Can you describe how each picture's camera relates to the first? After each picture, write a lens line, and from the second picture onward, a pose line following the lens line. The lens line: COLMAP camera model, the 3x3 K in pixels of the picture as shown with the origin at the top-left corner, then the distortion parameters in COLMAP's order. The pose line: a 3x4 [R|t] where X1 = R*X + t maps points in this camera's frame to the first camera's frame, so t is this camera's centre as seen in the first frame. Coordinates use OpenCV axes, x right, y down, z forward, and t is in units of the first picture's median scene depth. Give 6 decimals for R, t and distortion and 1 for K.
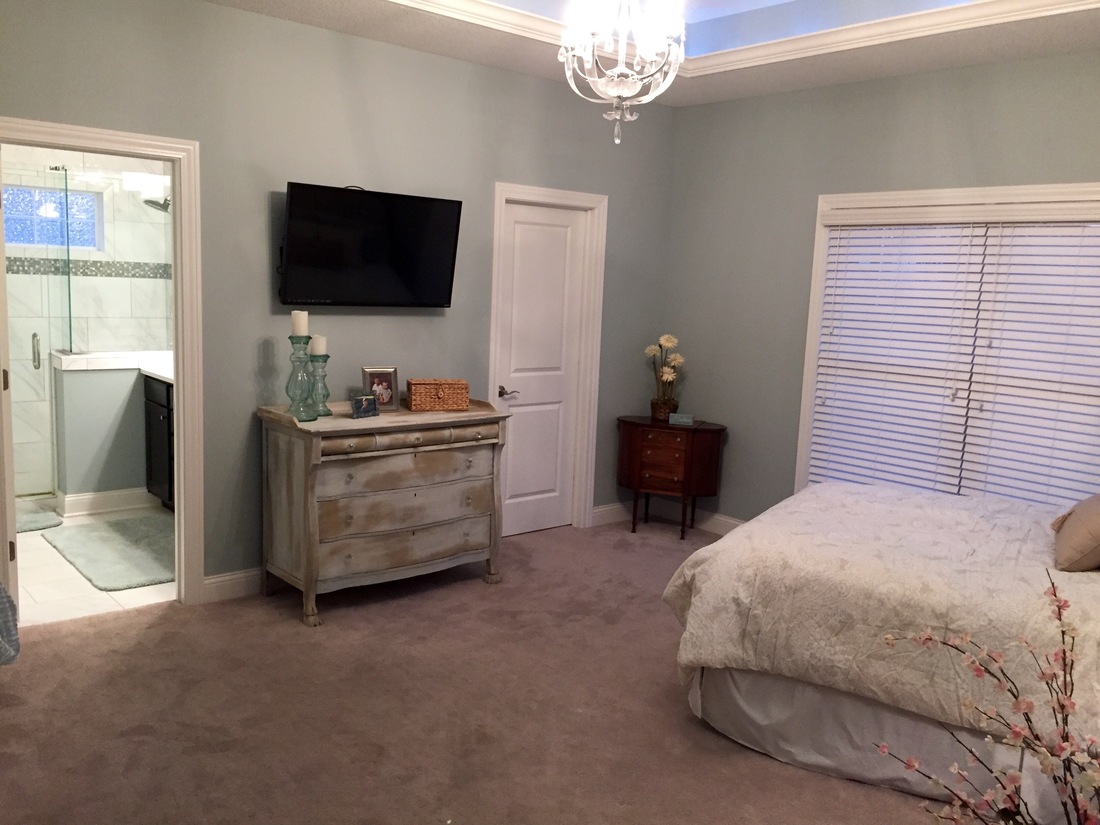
lens RADIAL K [[928.1, 0, 548.8], [0, 928.1, 410.2], [0, 0, 1]] dist [0.067395, -0.061071]
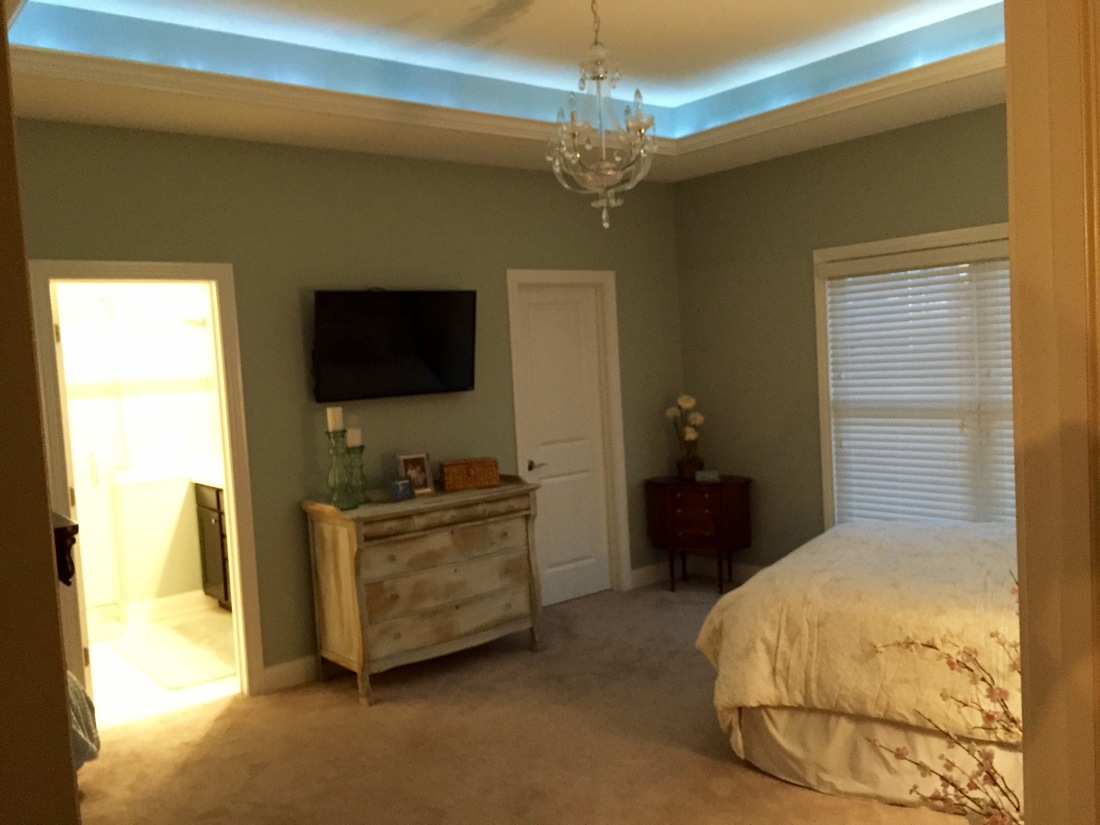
lens RADIAL K [[928.1, 0, 543.9], [0, 928.1, 413.3], [0, 0, 1]] dist [0.067395, -0.061071]
pose [[0.994392, -0.097407, -0.041184, 0.014934], [0.093923, 0.992405, -0.079438, 0.007355], [0.048609, 0.075124, 0.995989, -0.049790]]
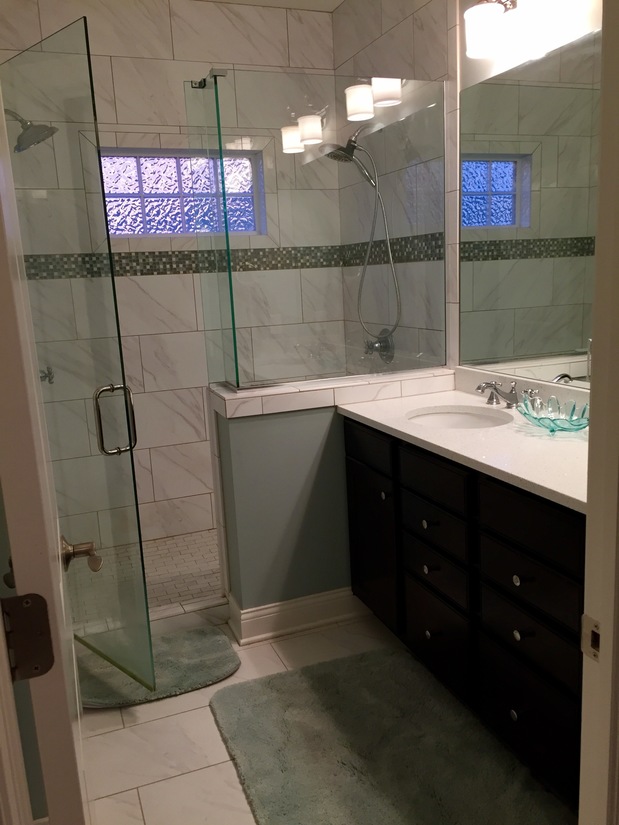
lens RADIAL K [[696.1, 0, 312.2], [0, 696.1, 411.2], [0, 0, 1]] dist [0.067395, -0.061071]
pose [[0.940207, -0.026146, -0.339600, -0.382567], [0.044284, 0.997970, 0.045768, -0.081680], [0.337714, -0.058070, 0.939456, 0.729117]]
